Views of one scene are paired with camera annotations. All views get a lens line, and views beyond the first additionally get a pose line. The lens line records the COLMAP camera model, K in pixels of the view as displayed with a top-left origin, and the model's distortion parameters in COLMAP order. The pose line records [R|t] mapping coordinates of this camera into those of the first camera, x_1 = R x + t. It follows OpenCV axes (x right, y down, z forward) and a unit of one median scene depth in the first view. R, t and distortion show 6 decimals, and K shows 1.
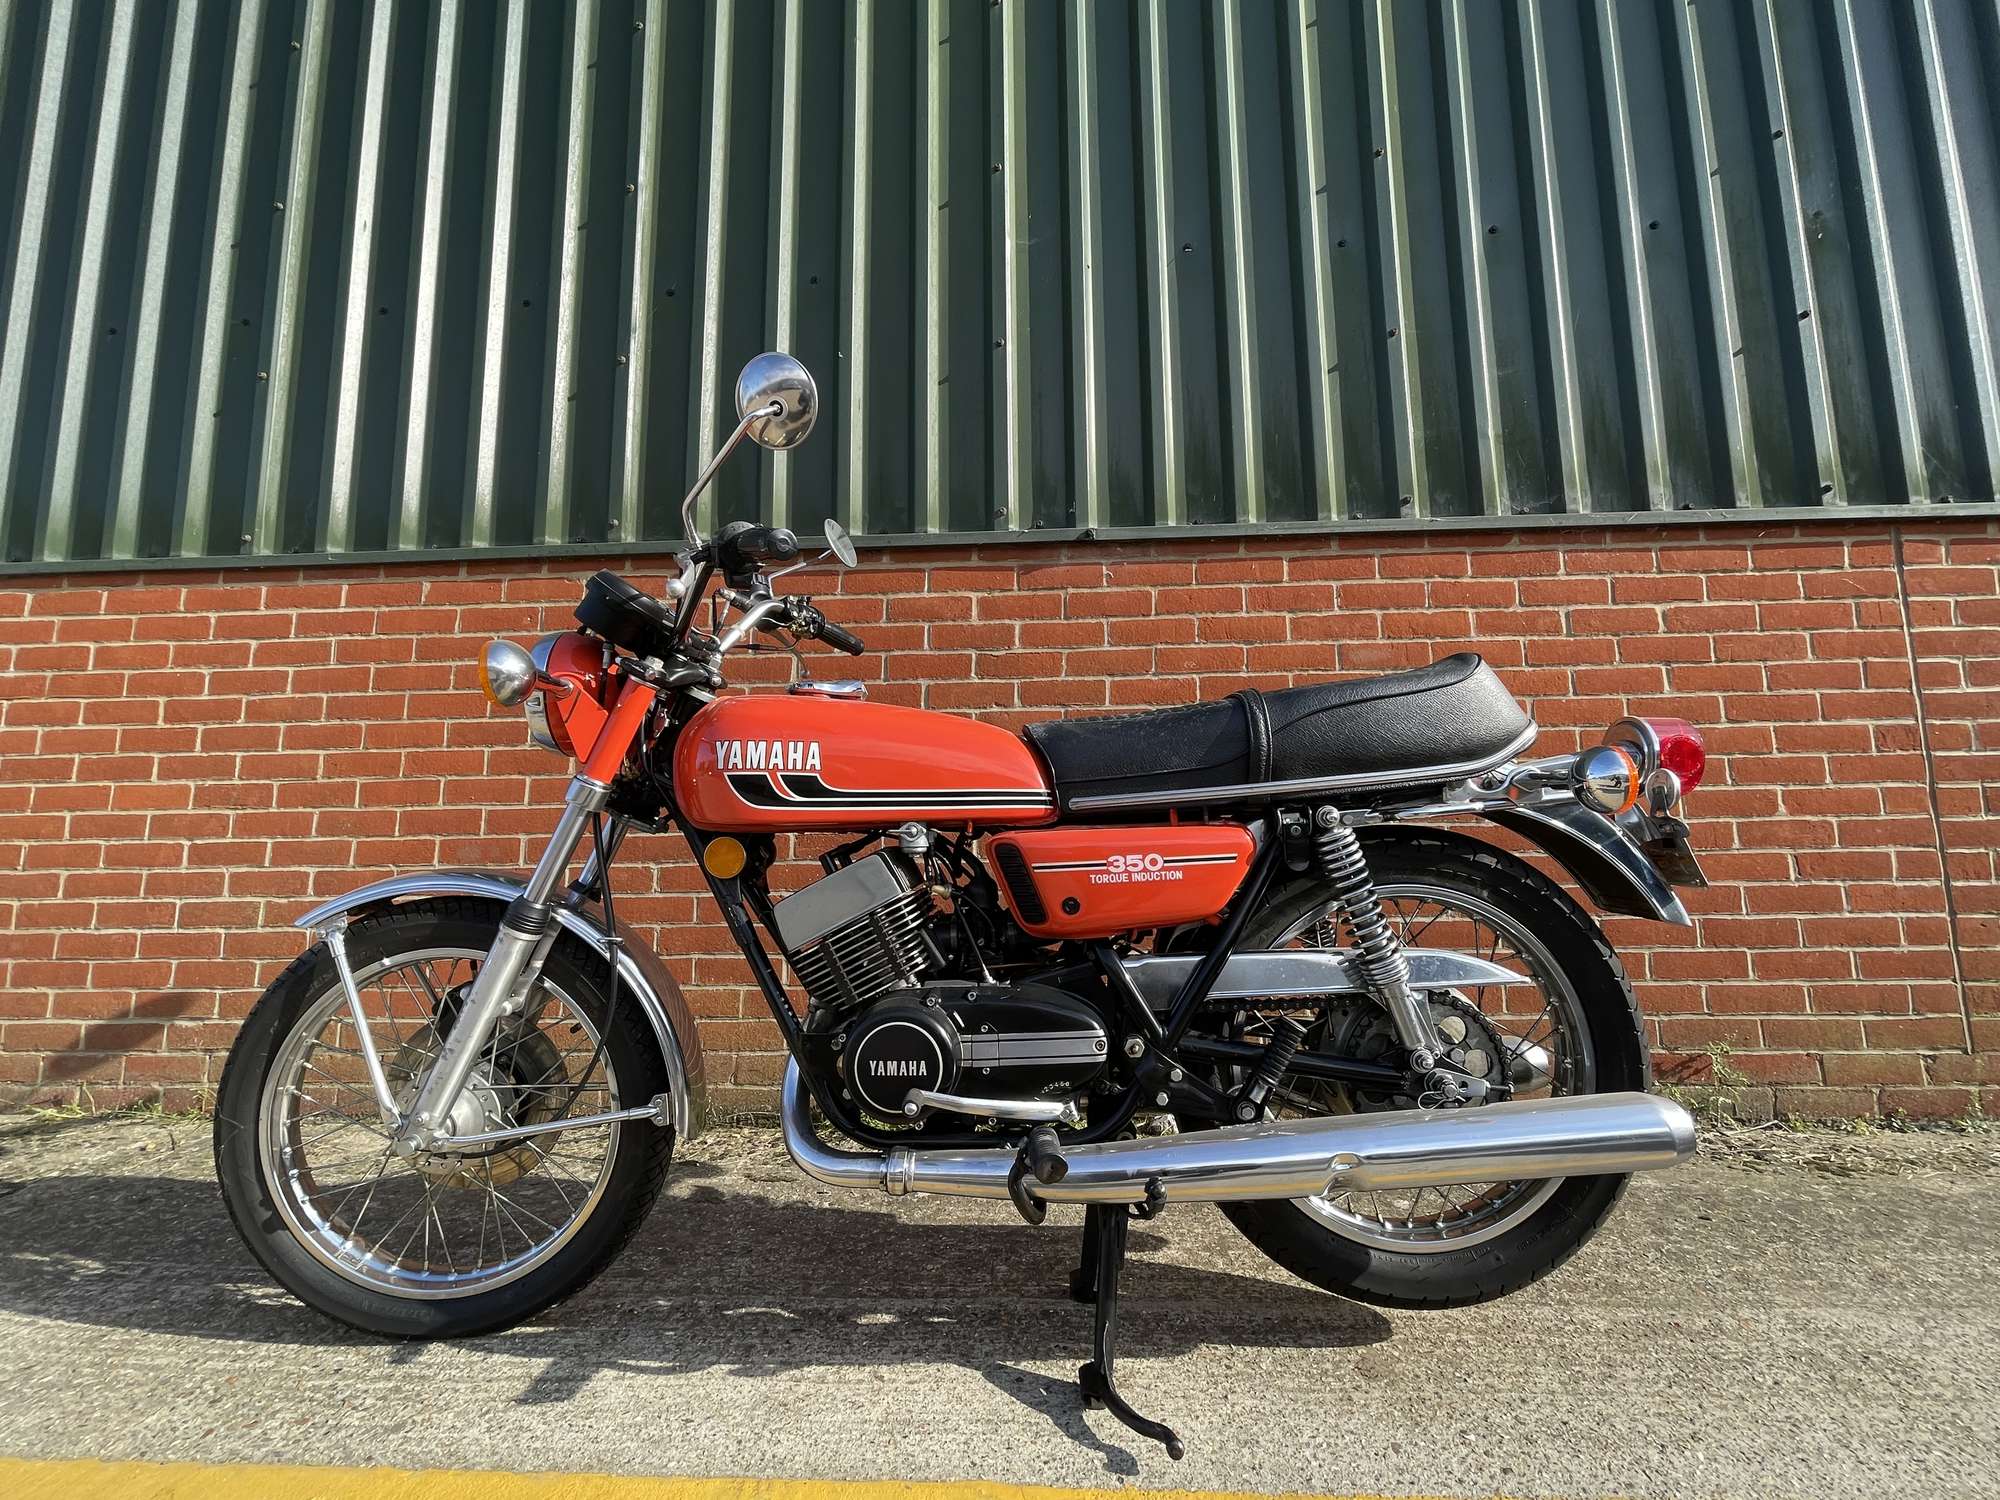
lens RADIAL K [[810.5, 0, 1002.7], [0, 810.5, 760.5], [0, 0, 1]] dist [-0.002433, -0.000145]
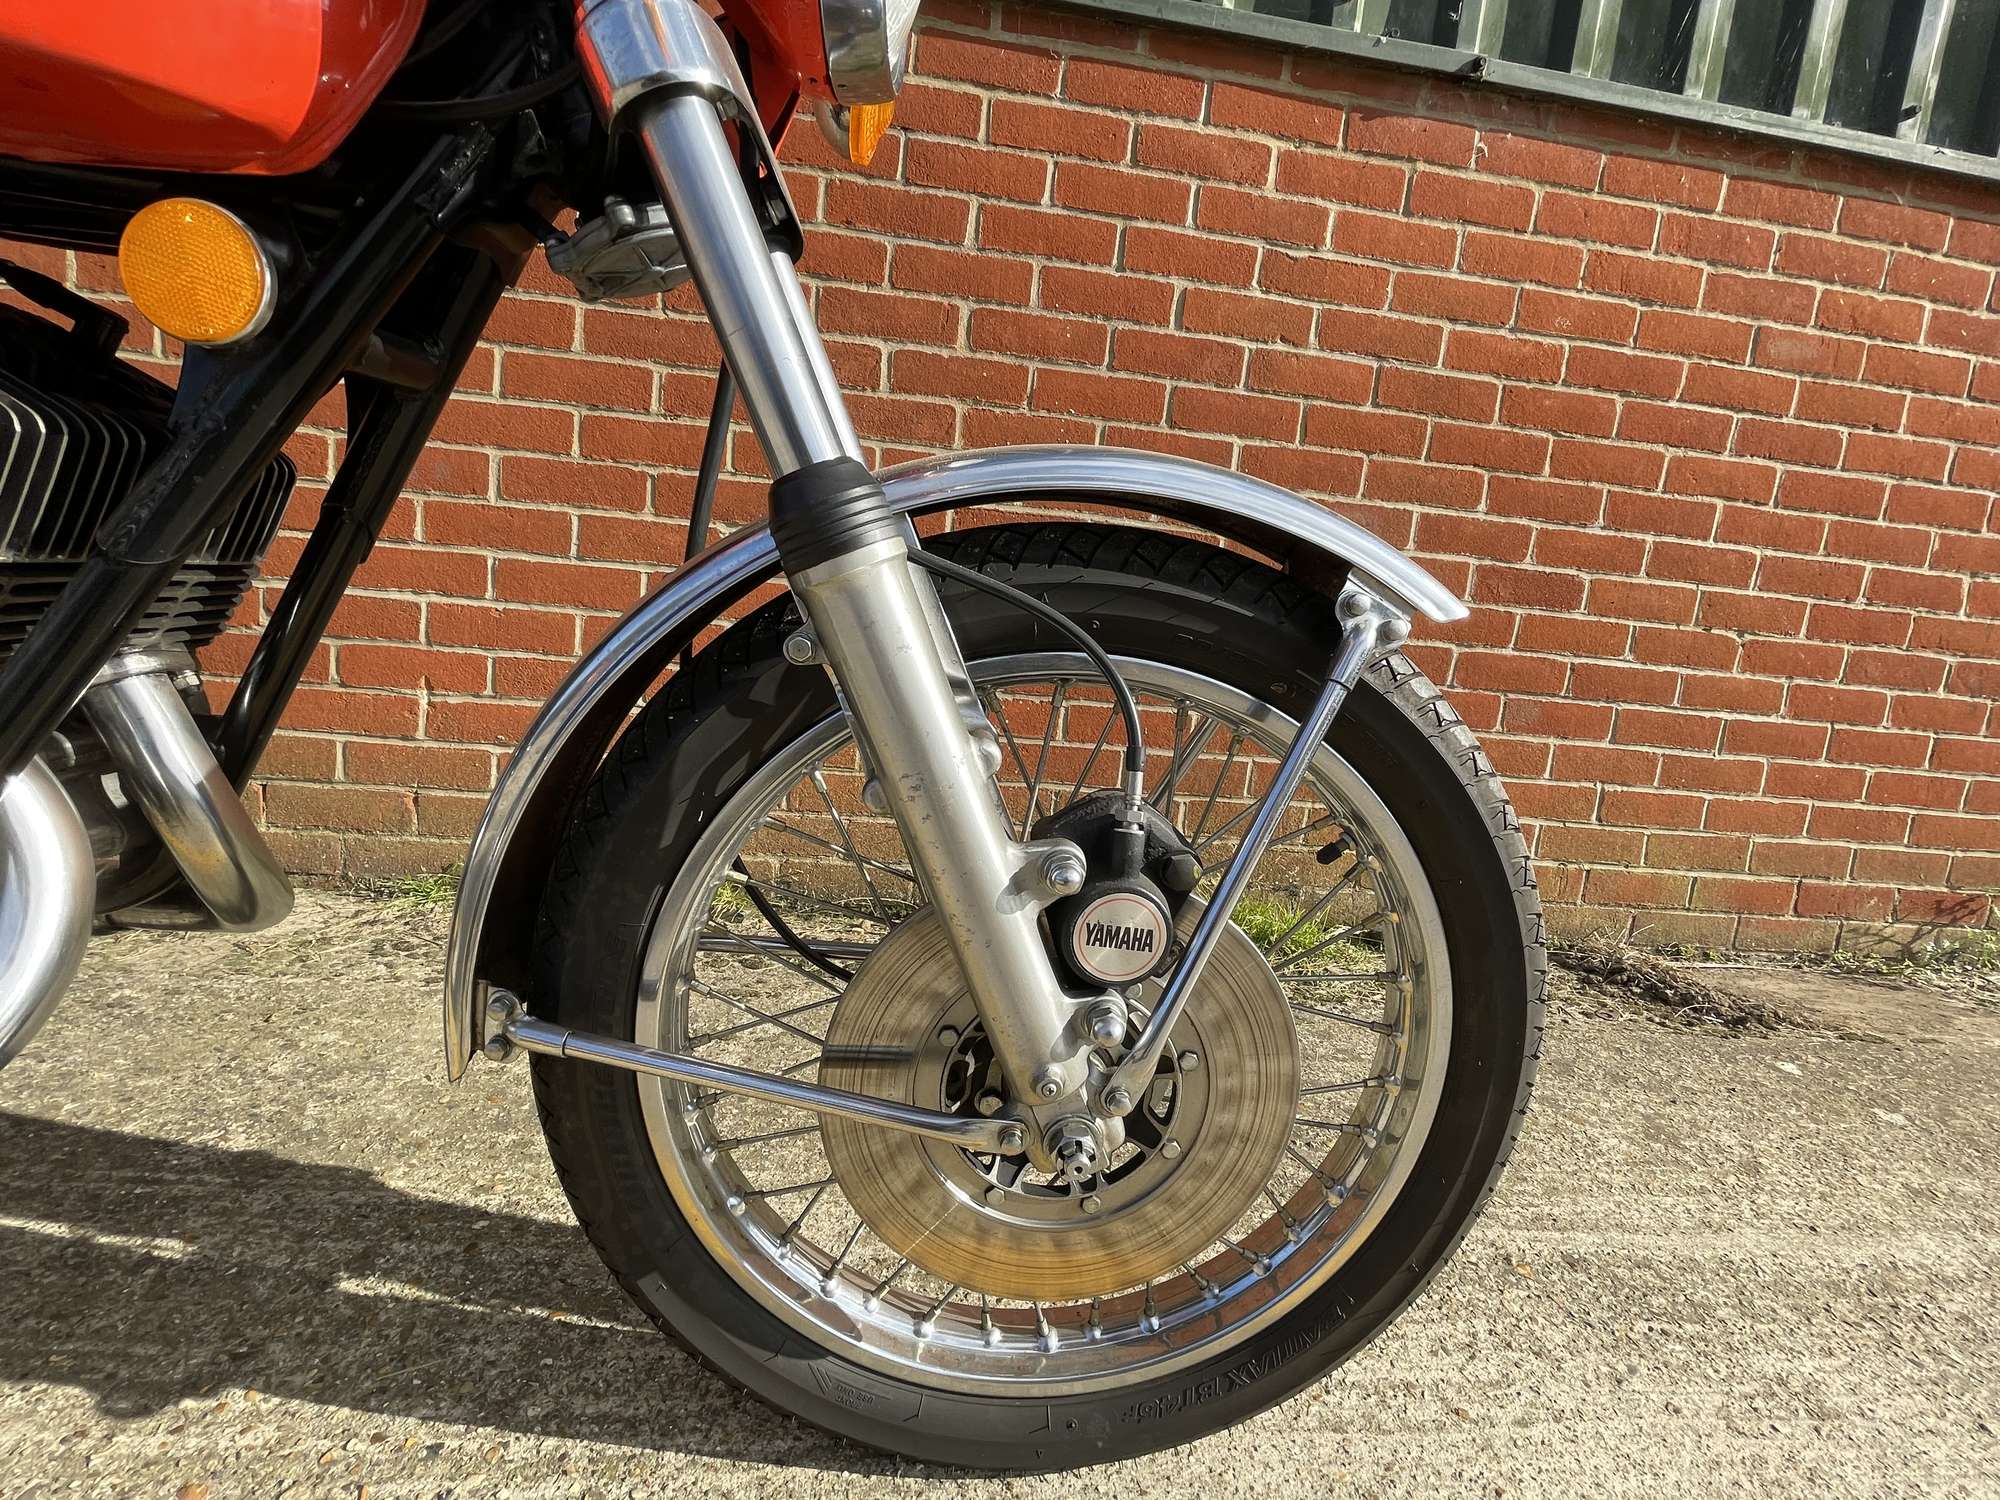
lens RADIAL K [[929.5, 0, 999.8], [0, 929.5, 744.4], [0, 0, 1]] dist [-0.002516, 0.000963]
pose [[0.979580, 0.080321, 0.184314, -0.338338], [-0.129929, 0.952491, 0.275460, 0.063210], [-0.153433, -0.293783, 0.943478, 0.238803]]
